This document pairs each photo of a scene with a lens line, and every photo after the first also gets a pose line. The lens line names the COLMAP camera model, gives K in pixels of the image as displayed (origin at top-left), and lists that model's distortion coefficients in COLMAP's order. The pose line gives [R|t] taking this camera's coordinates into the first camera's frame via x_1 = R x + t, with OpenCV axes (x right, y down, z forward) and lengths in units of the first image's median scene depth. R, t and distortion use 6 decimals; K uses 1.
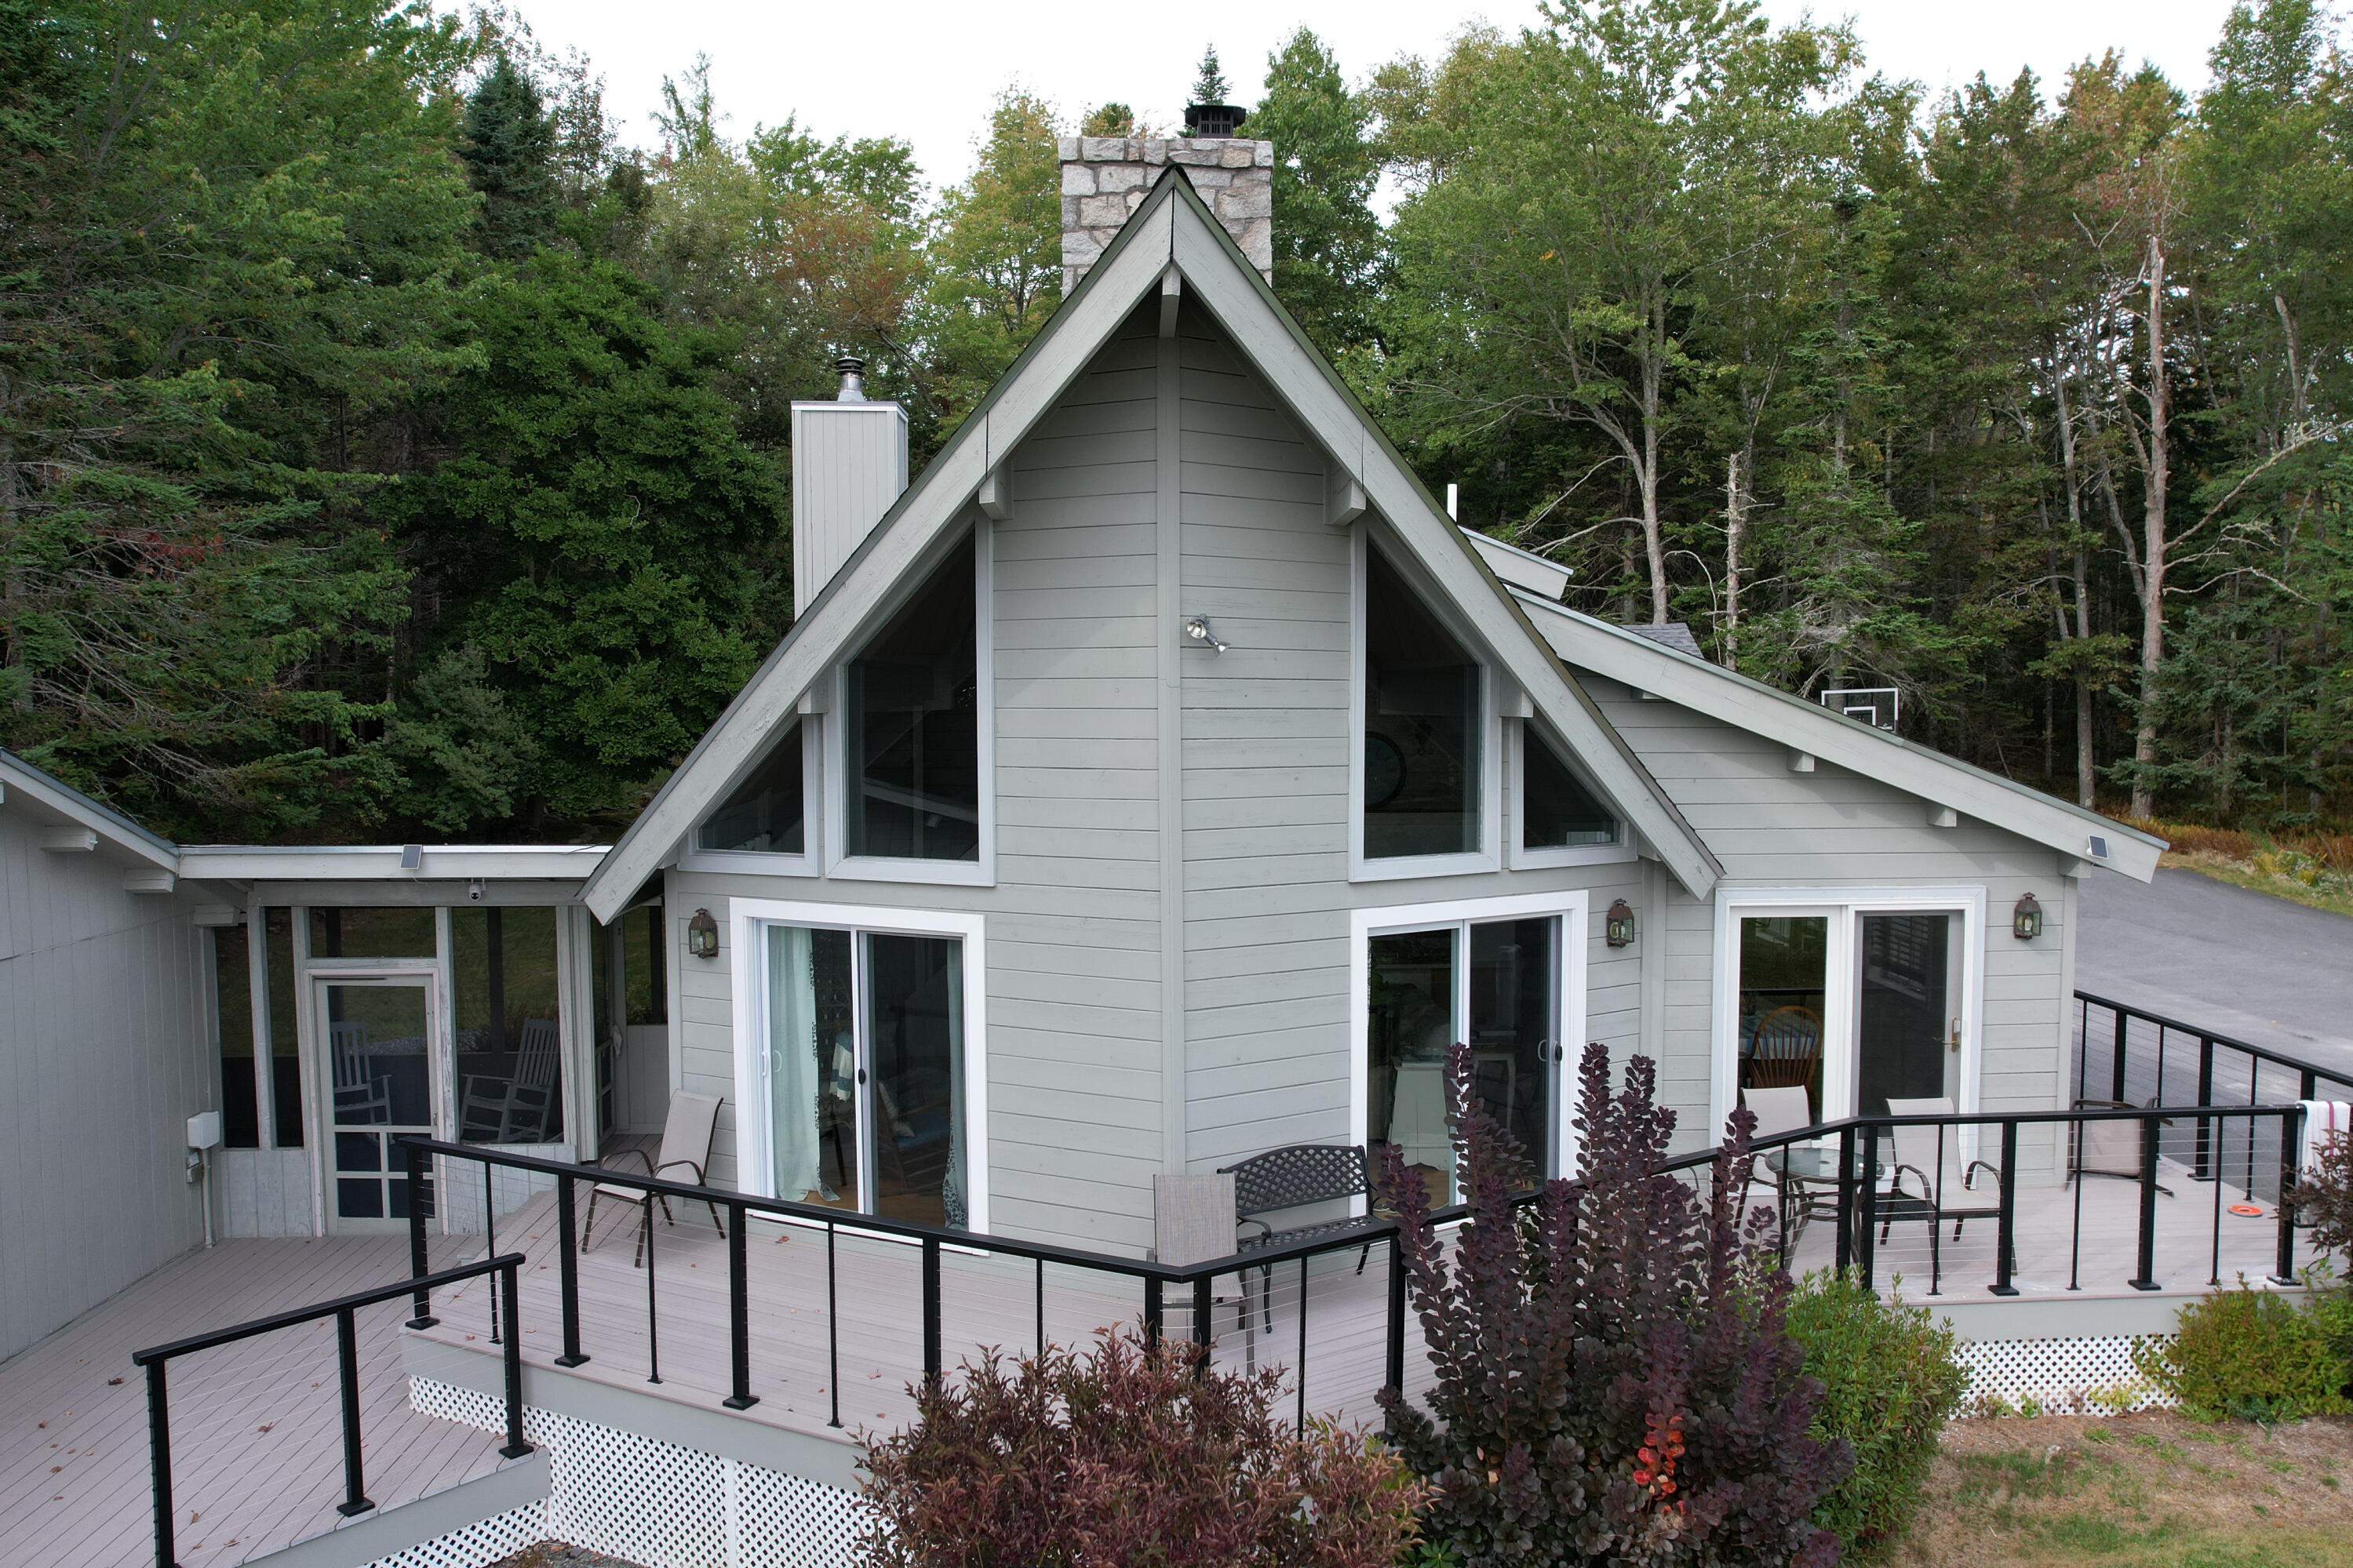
lens RADIAL K [[1756.0, 0, 1177.1], [0, 1756.0, 810.8], [0, 0, 1]] dist [-0.055334, -0.002305]
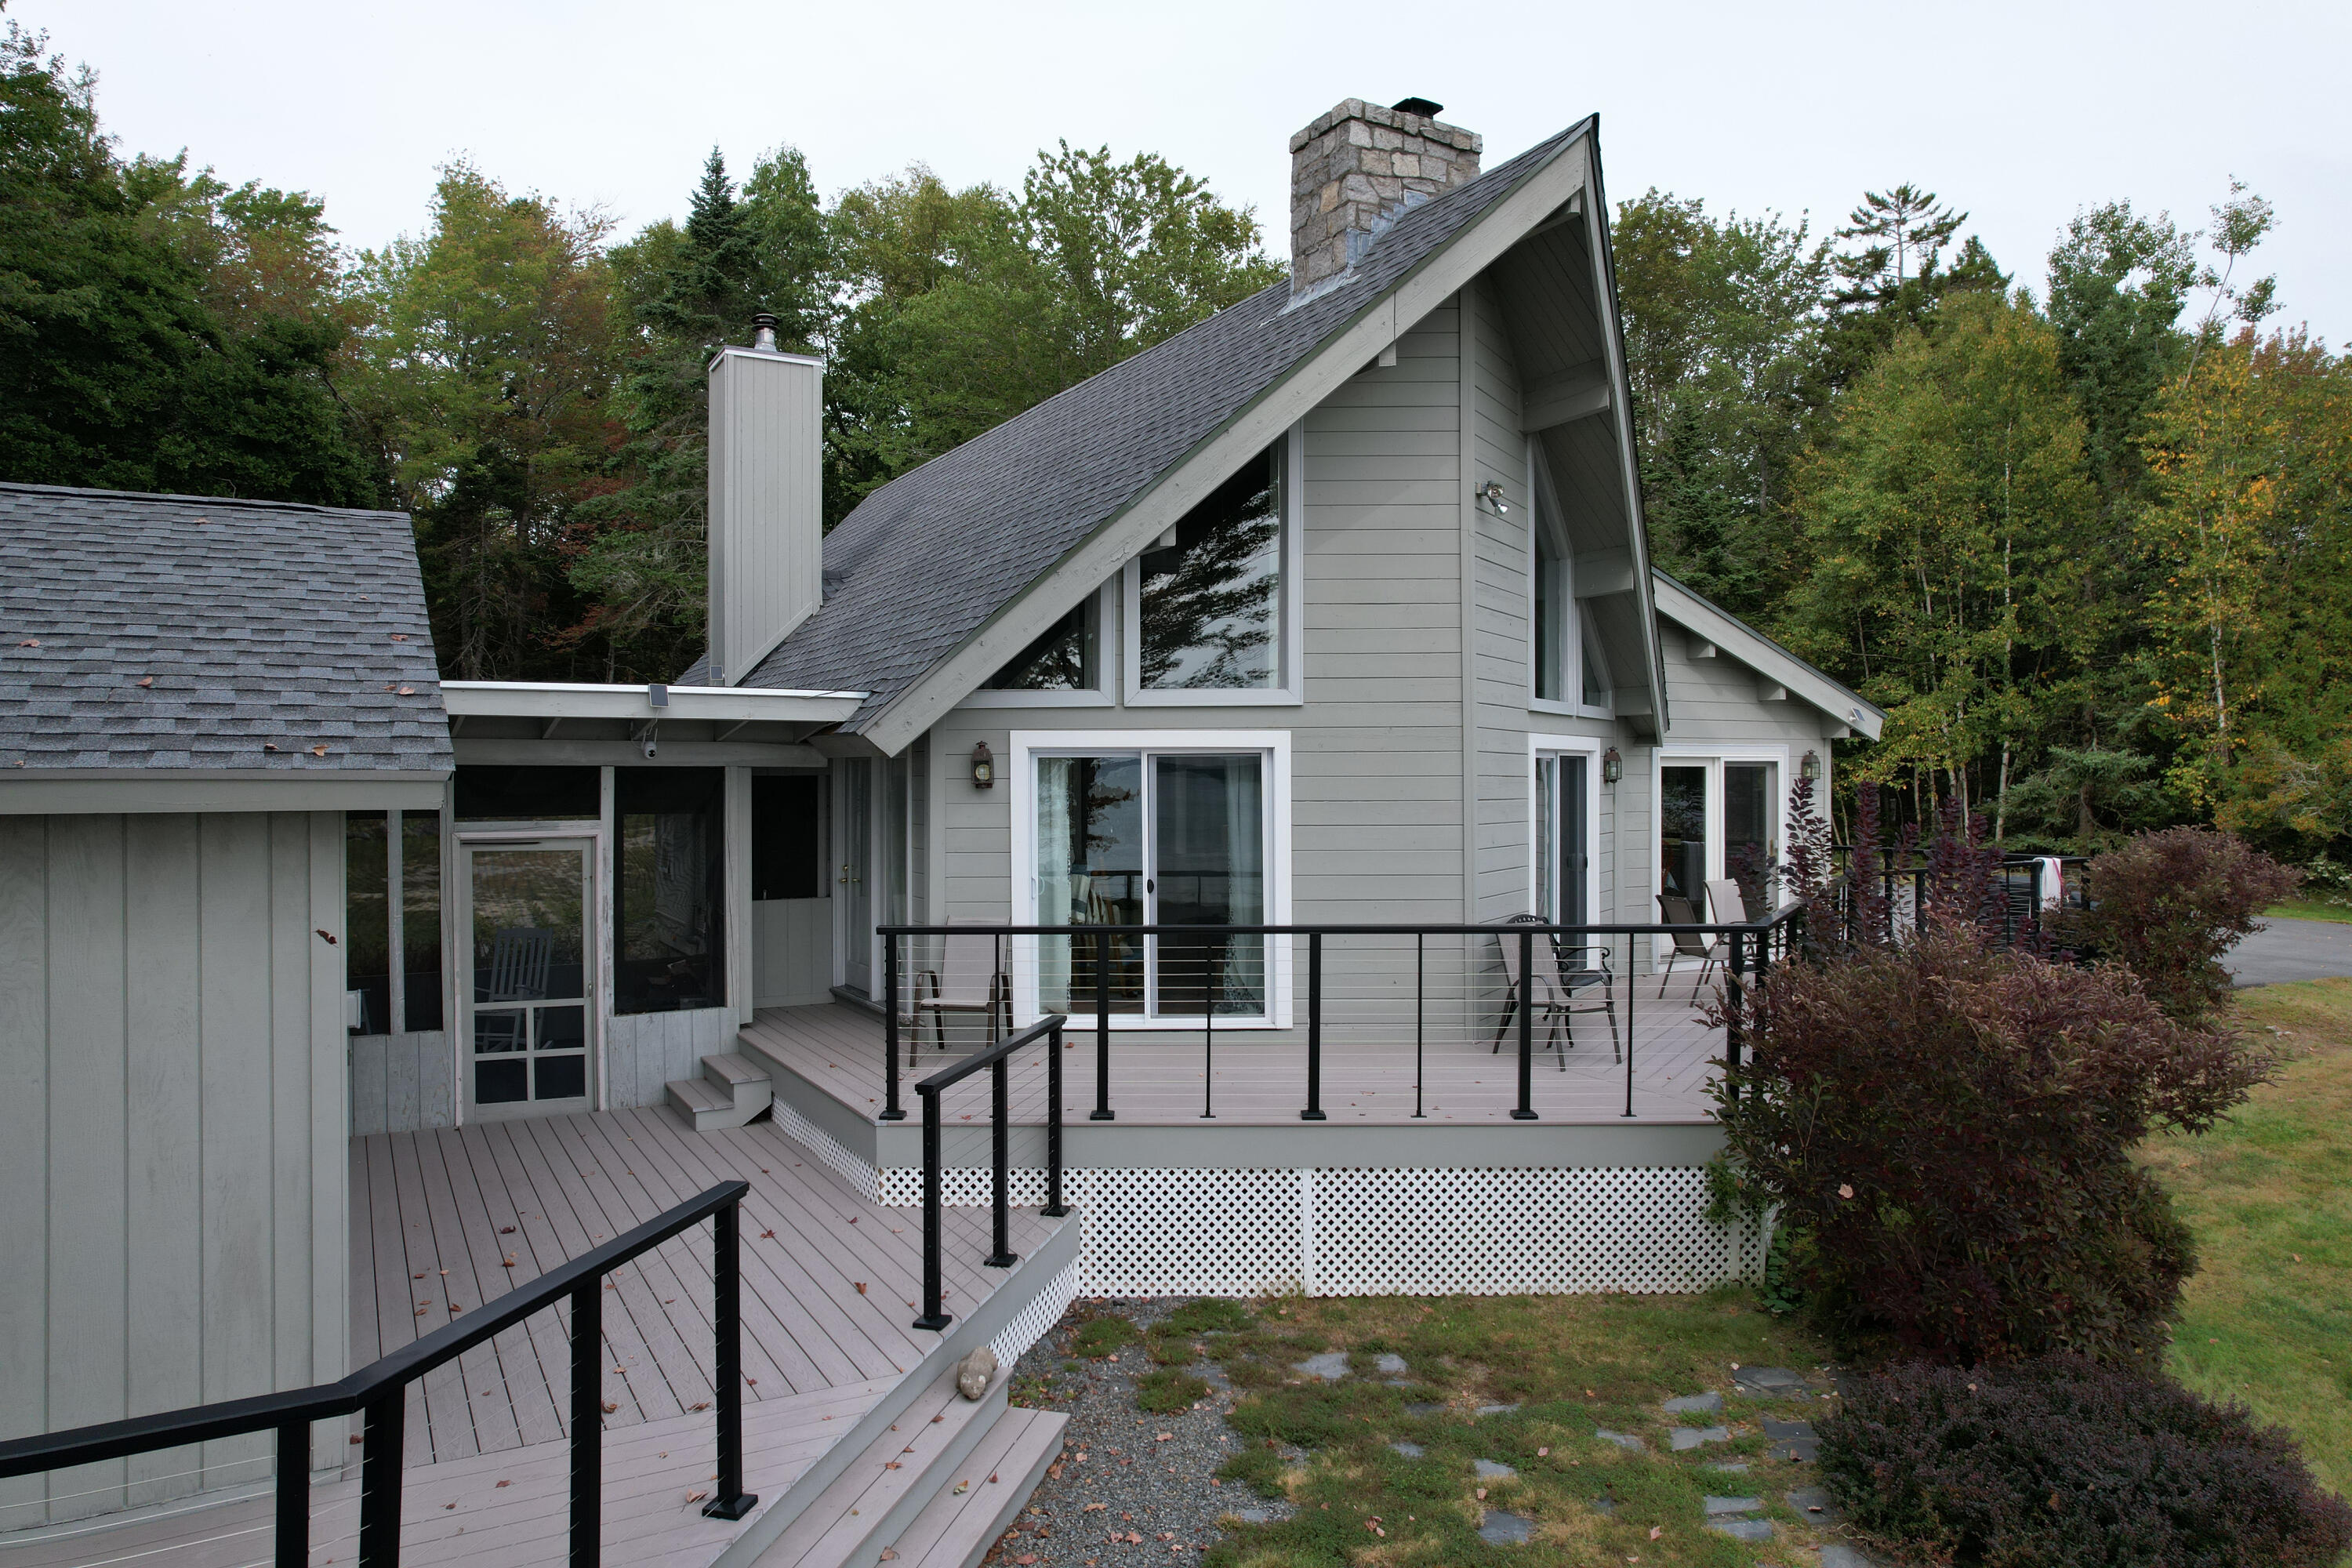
lens RADIAL K [[1499.5, 0, 1176.0], [0, 1499.5, 784.0], [0, 0, 1]] dist [-0.073279, 0.064516]
pose [[0.896012, -0.003303, 0.444017, -0.534456], [0.029850, 0.998158, -0.052810, 0.124866], [-0.443025, 0.060572, 0.894461, 0.121922]]
